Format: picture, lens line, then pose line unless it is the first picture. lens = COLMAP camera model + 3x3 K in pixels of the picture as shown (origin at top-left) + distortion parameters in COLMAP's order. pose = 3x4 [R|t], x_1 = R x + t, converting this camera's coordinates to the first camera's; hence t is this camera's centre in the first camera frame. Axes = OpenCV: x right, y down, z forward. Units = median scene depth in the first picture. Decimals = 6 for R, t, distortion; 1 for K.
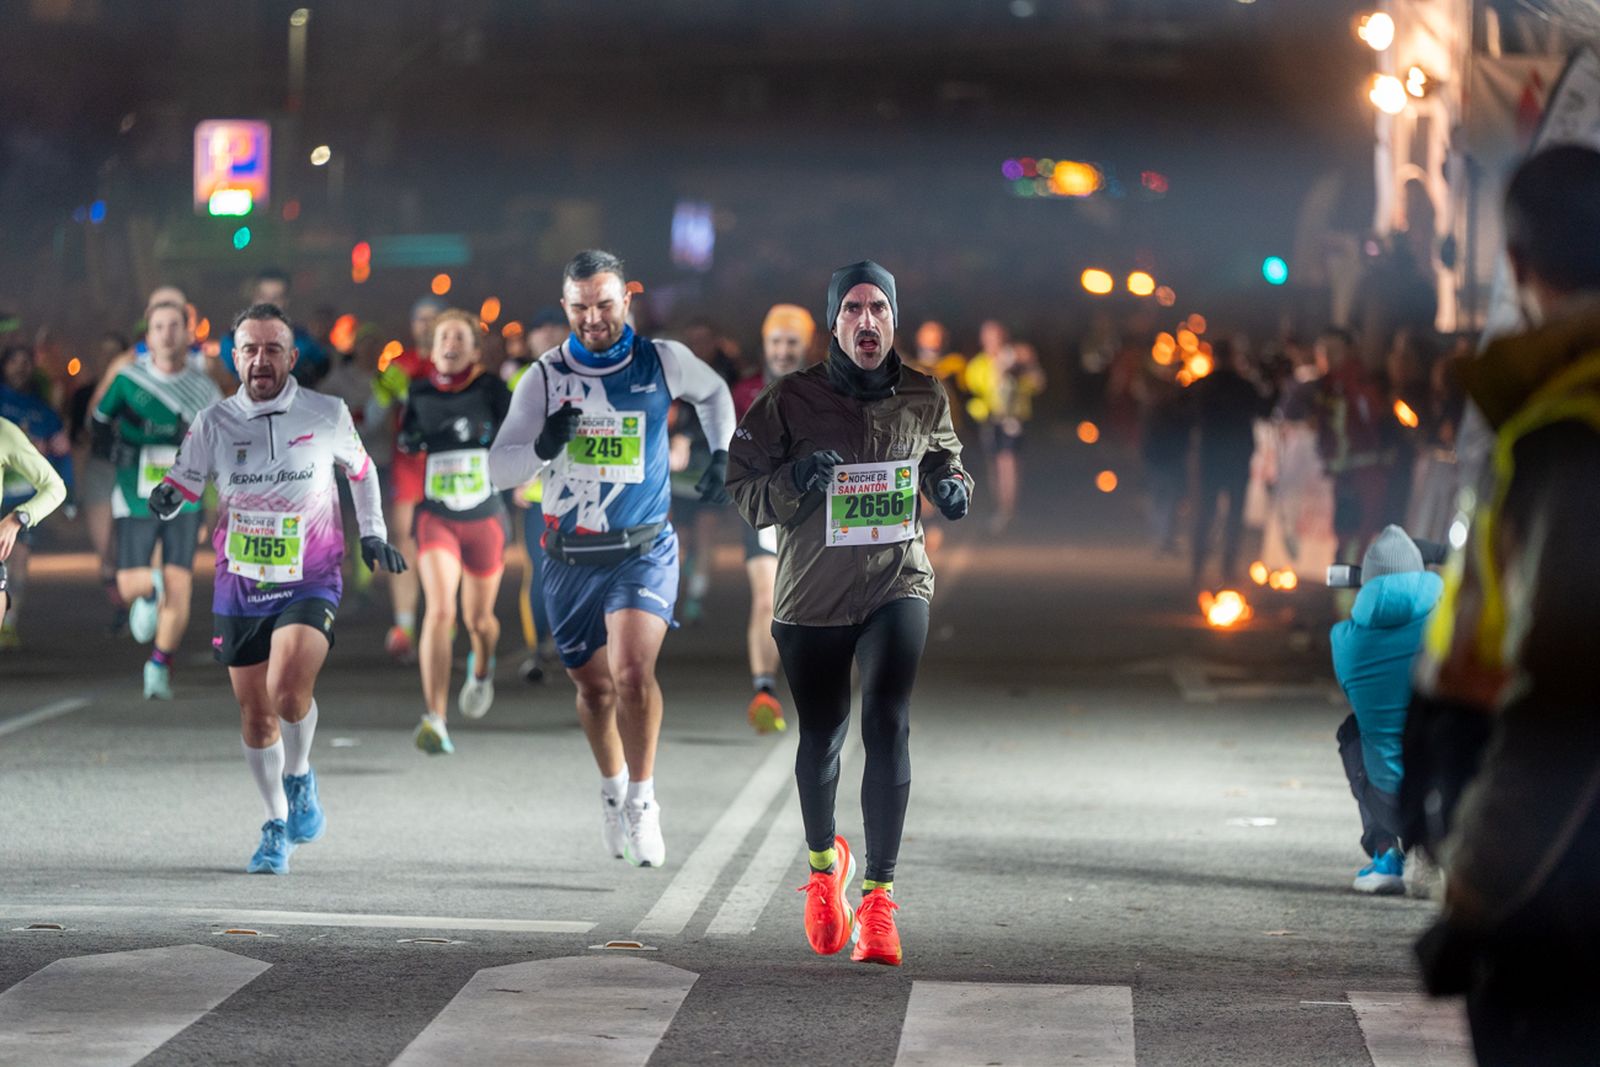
lens RADIAL K [[5247.3, 0, 797.5], [0, 5247.3, 533.2], [0, 0, 1]] dist [0.057746, -1.411499]
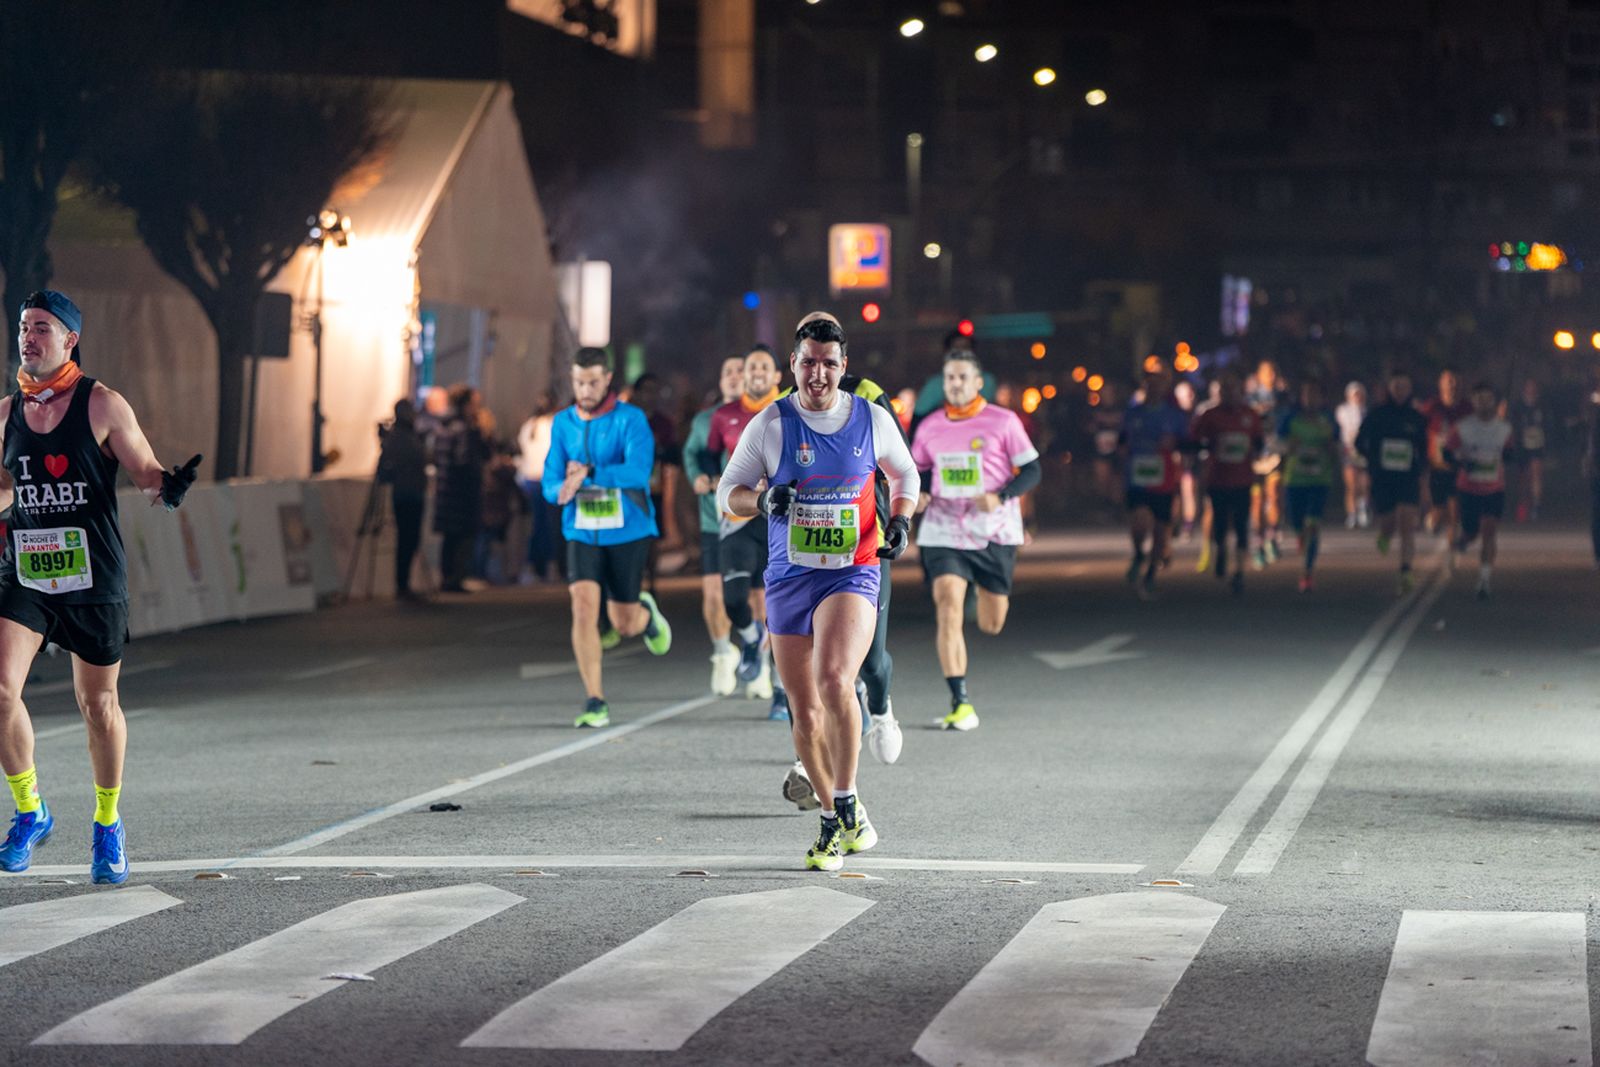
lens RADIAL K [[6083.0, 0, 798.5], [0, 6083.0, 568.3], [0, 0, 1]] dist [-0.007551, 1.198816]
pose [[0.999320, -0.011566, -0.035019, -0.067921], [0.012769, 0.999329, 0.034339, -0.043002], [0.034599, -0.034763, 0.998797, -0.397495]]
